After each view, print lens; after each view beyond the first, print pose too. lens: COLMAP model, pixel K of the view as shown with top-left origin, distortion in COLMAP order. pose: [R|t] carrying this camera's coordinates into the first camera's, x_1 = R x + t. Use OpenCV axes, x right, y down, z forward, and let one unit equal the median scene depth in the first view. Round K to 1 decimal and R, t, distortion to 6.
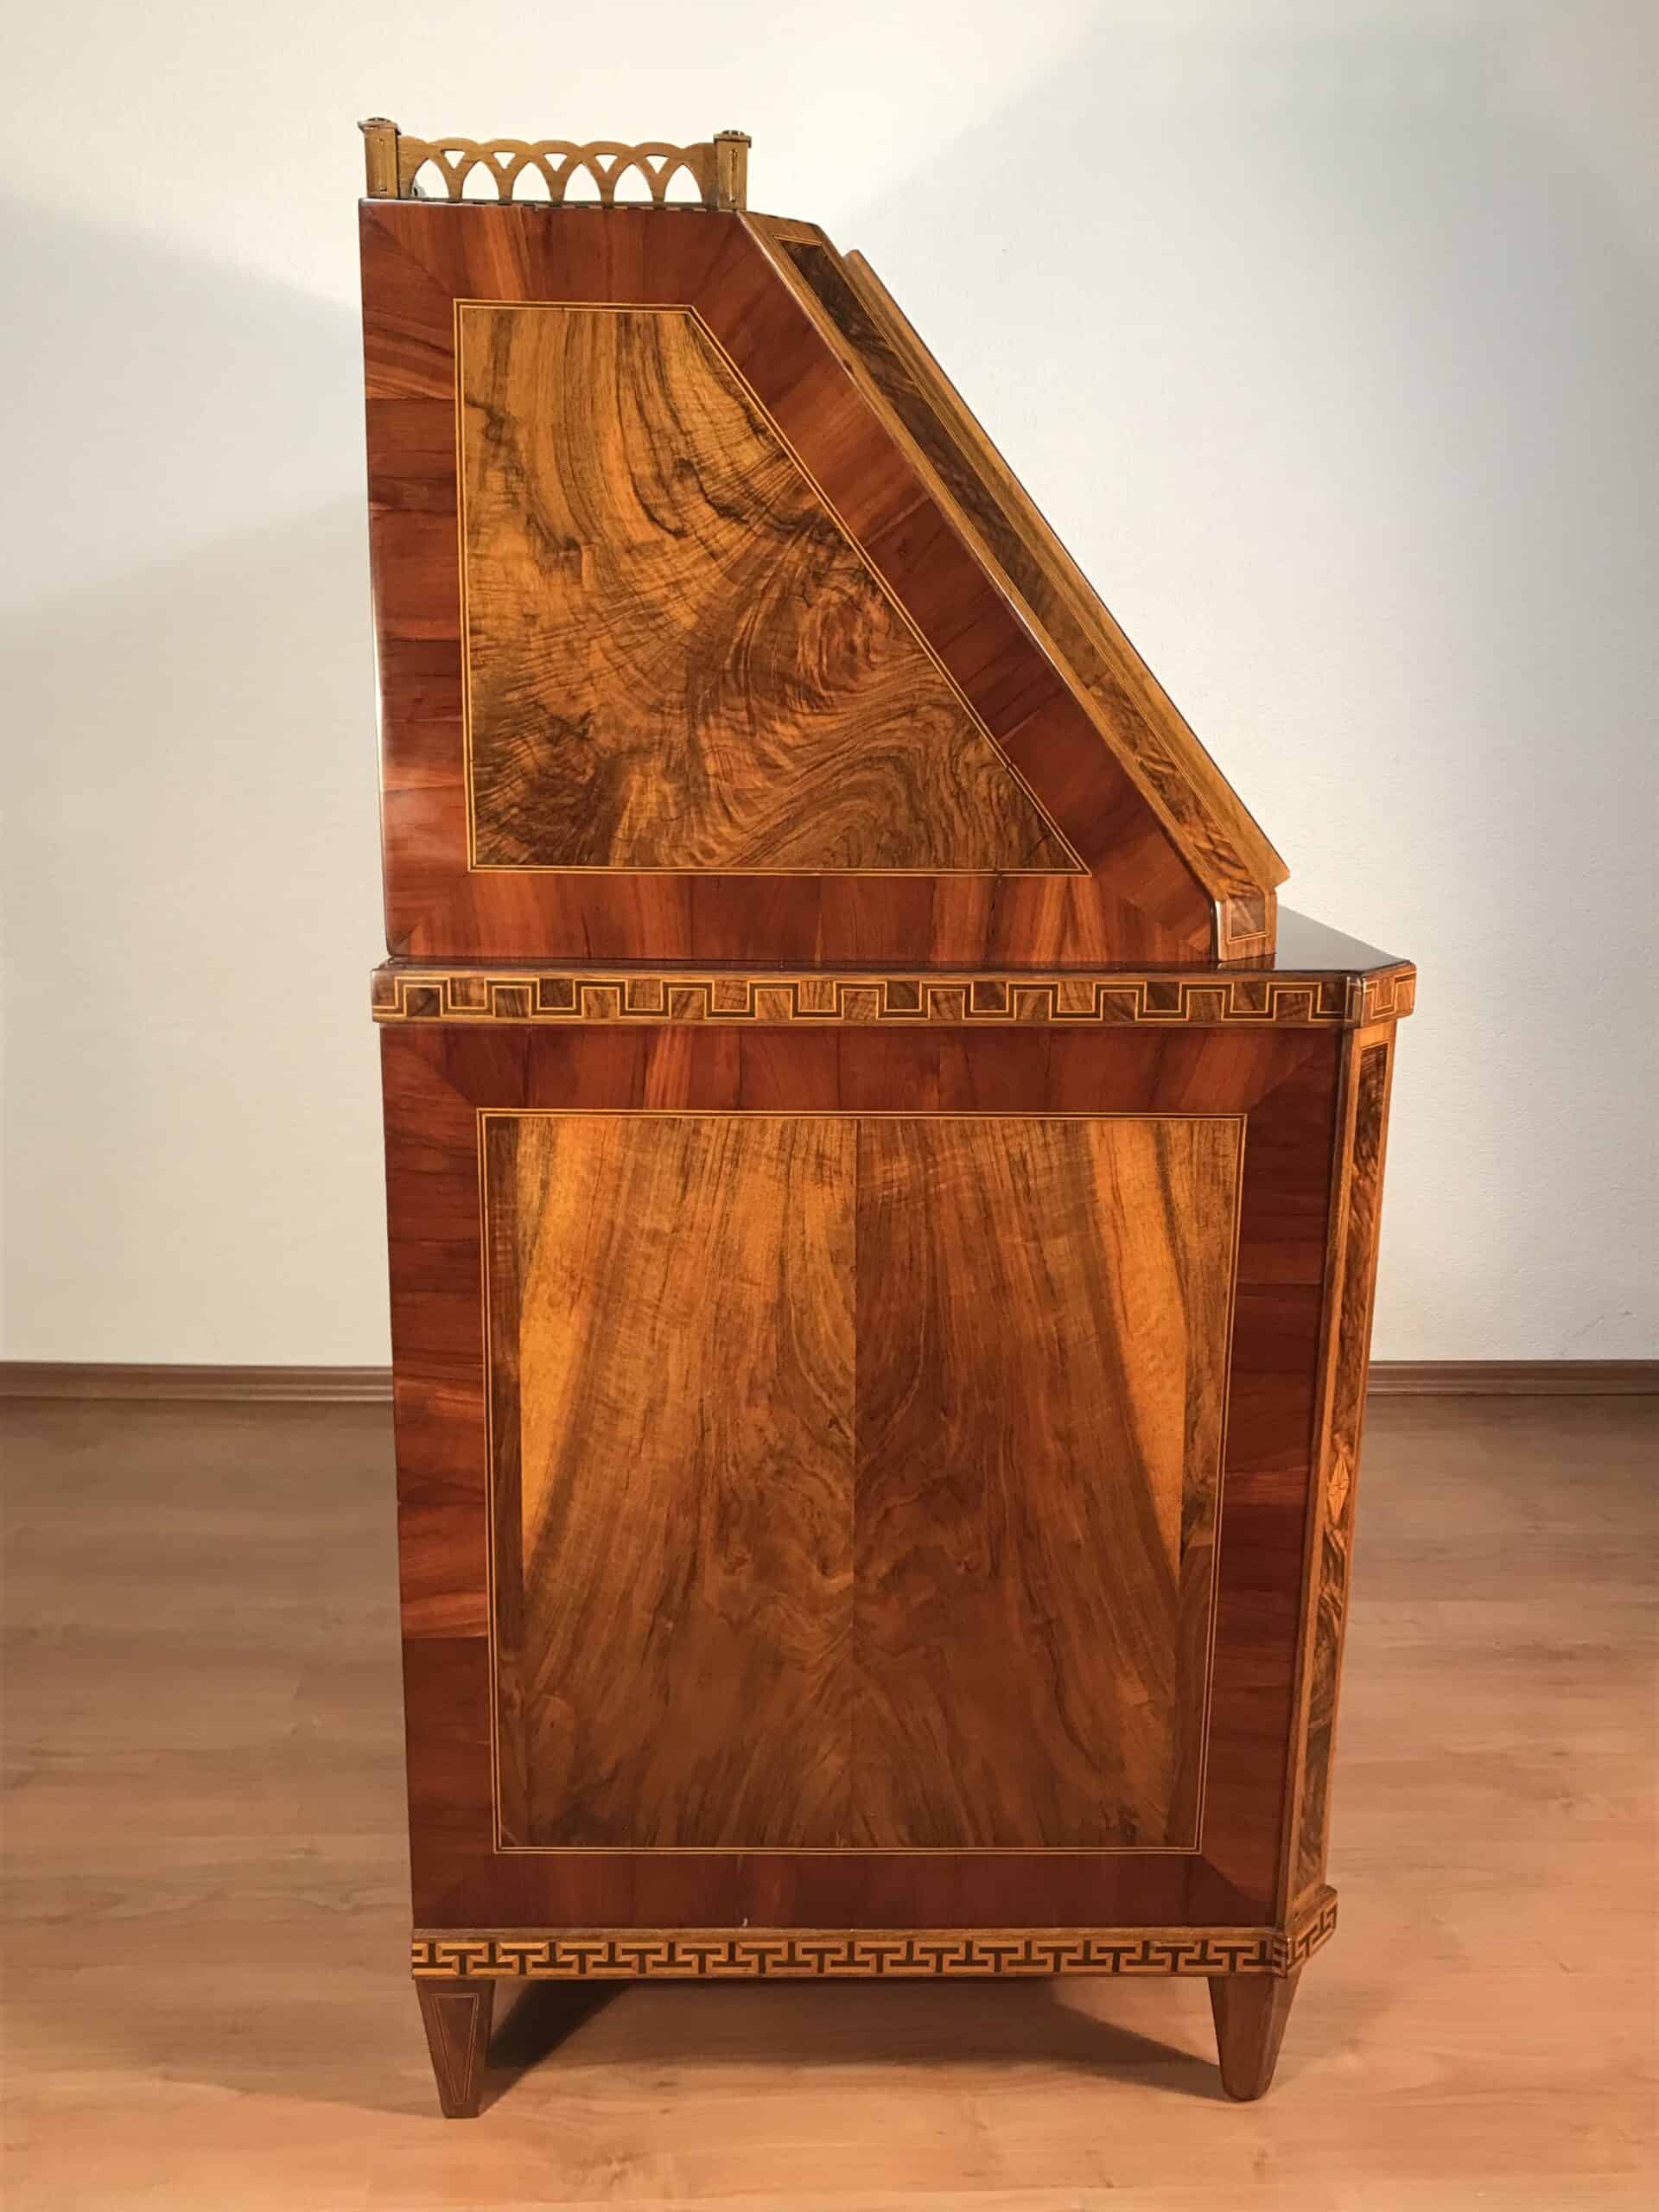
lens RADIAL K [[1949.5, 0, 827.7], [0, 1949.5, 1108.9], [0, 0, 1]] dist [0.031089, -0.012712]
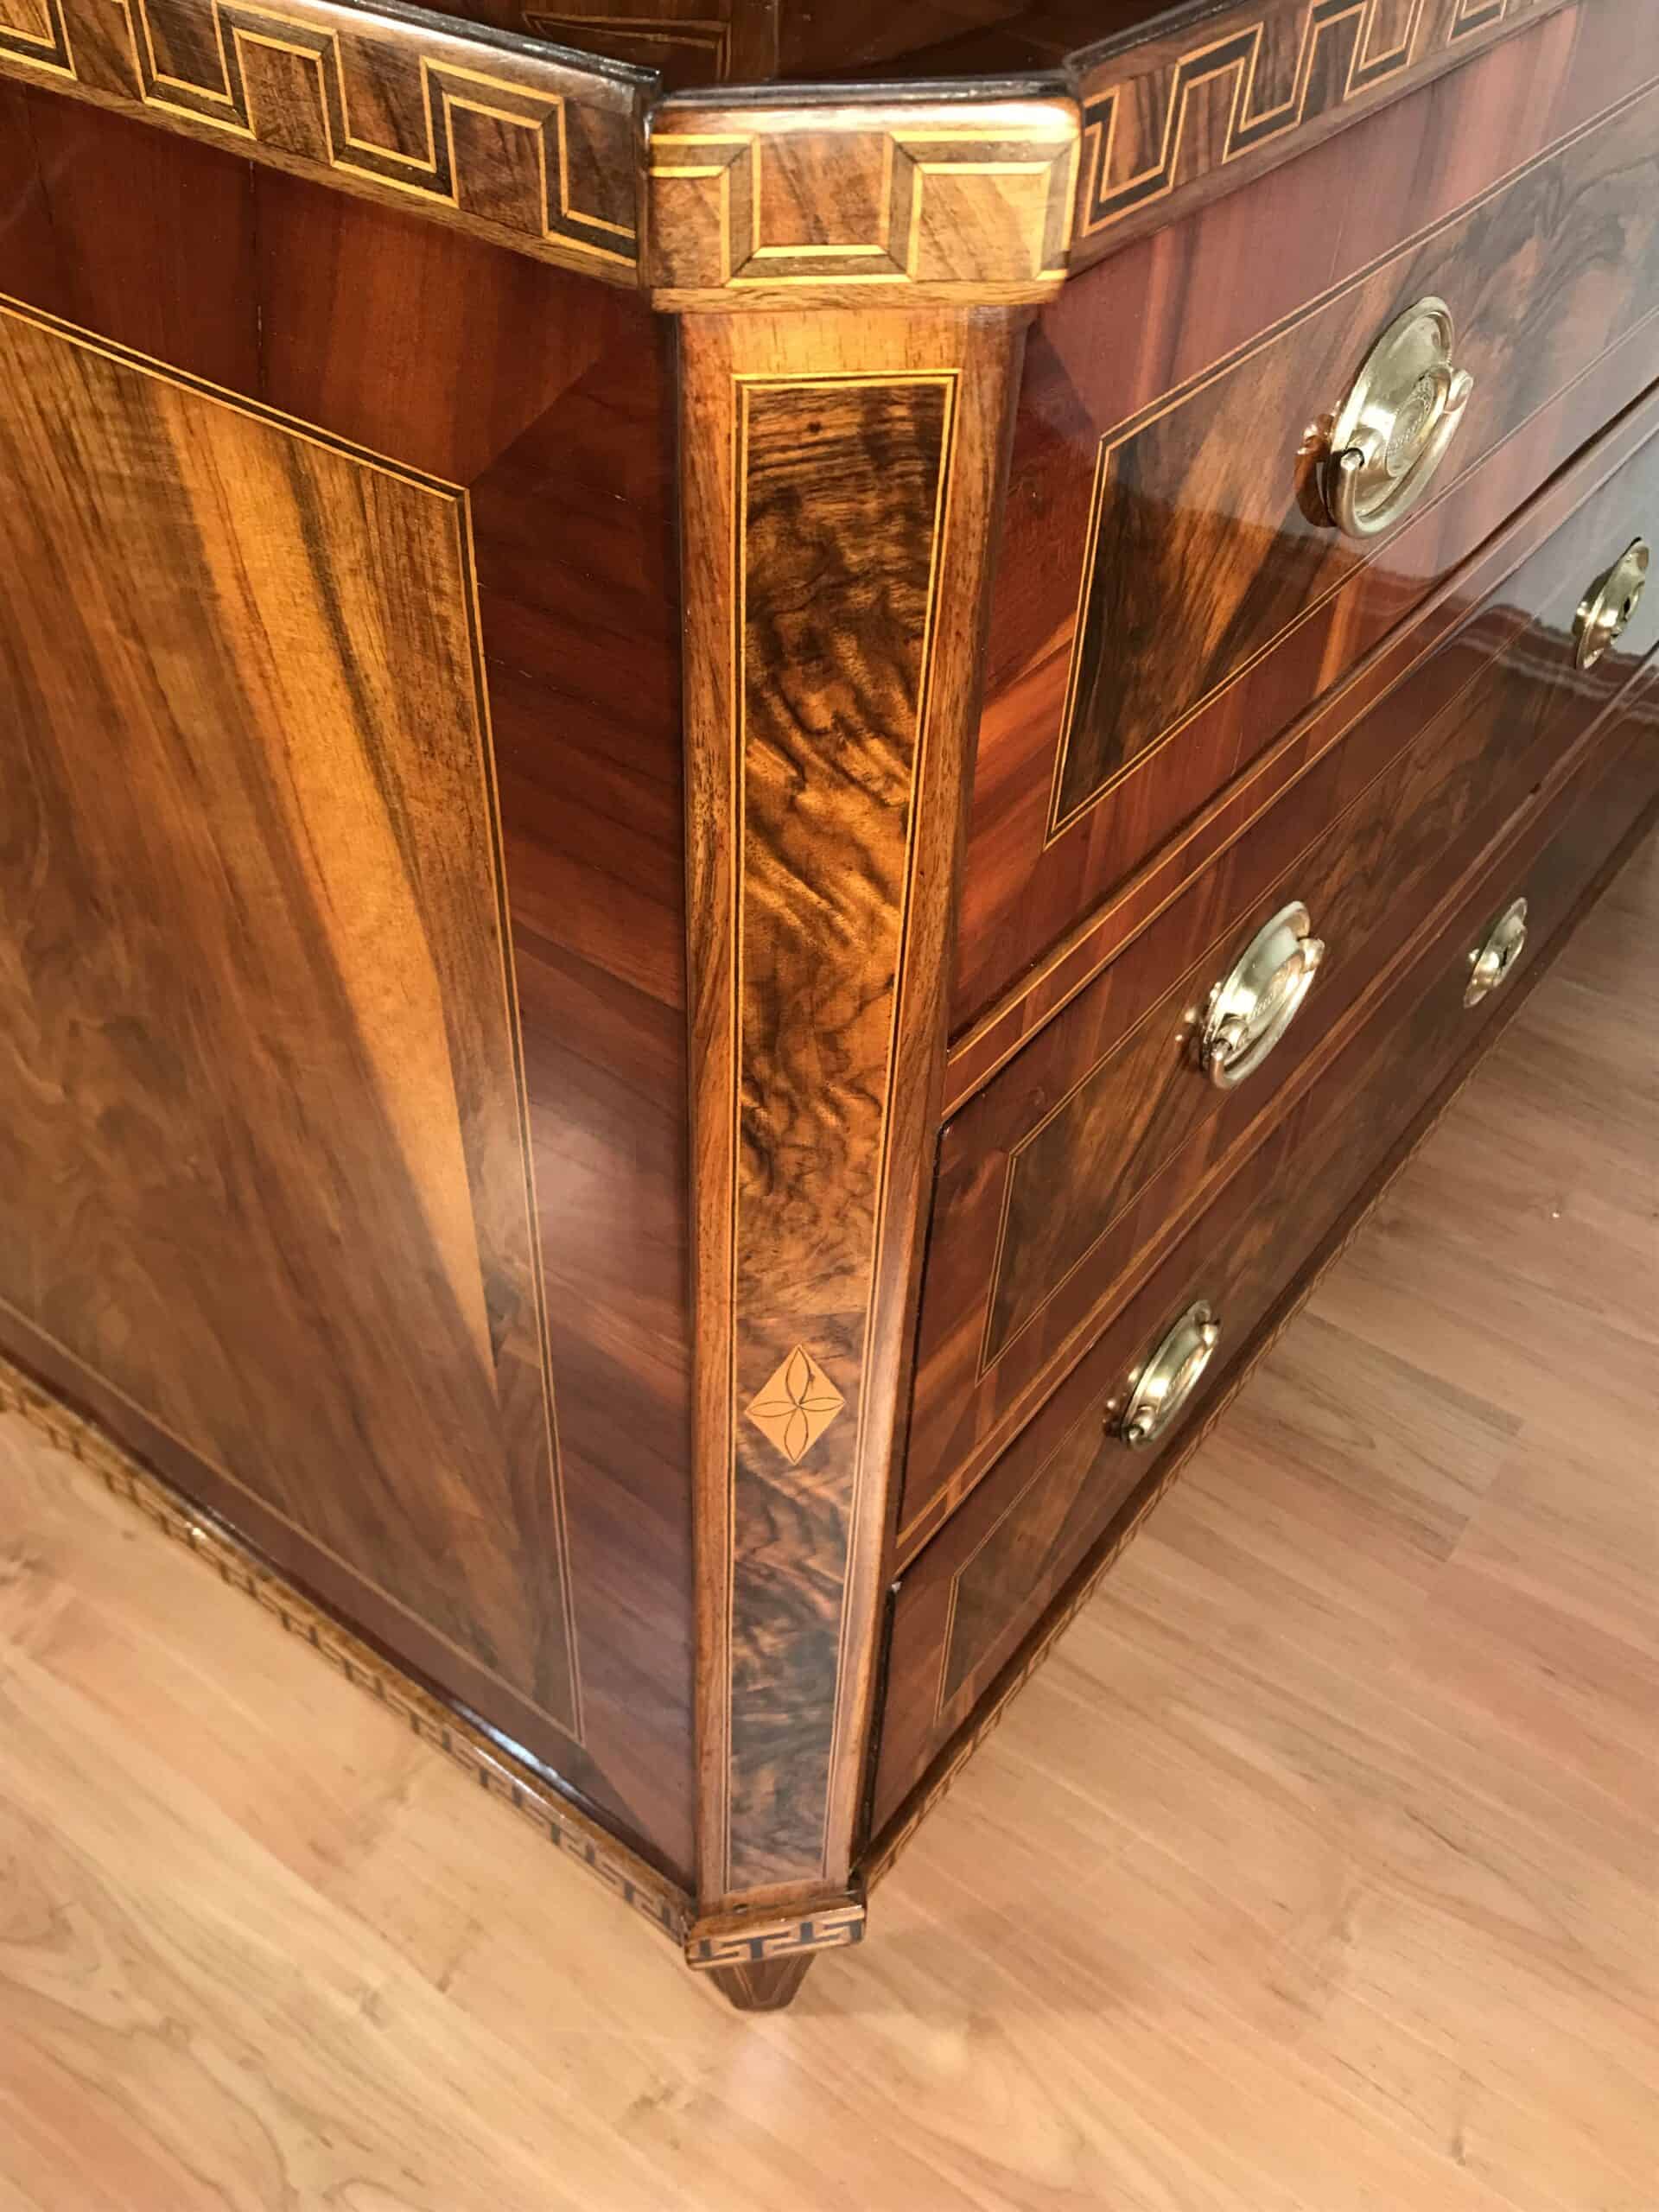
lens RADIAL K [[1949.5, 0, 828.7], [0, 1949.5, 1104.2], [0, 0, 1]] dist [0.031089, -0.012712]
pose [[0.782074, 0.437983, -0.443318, 0.453677], [-0.166329, 0.832271, 0.528828, -0.096390], [0.600579, -0.339847, 0.723747, 0.757344]]
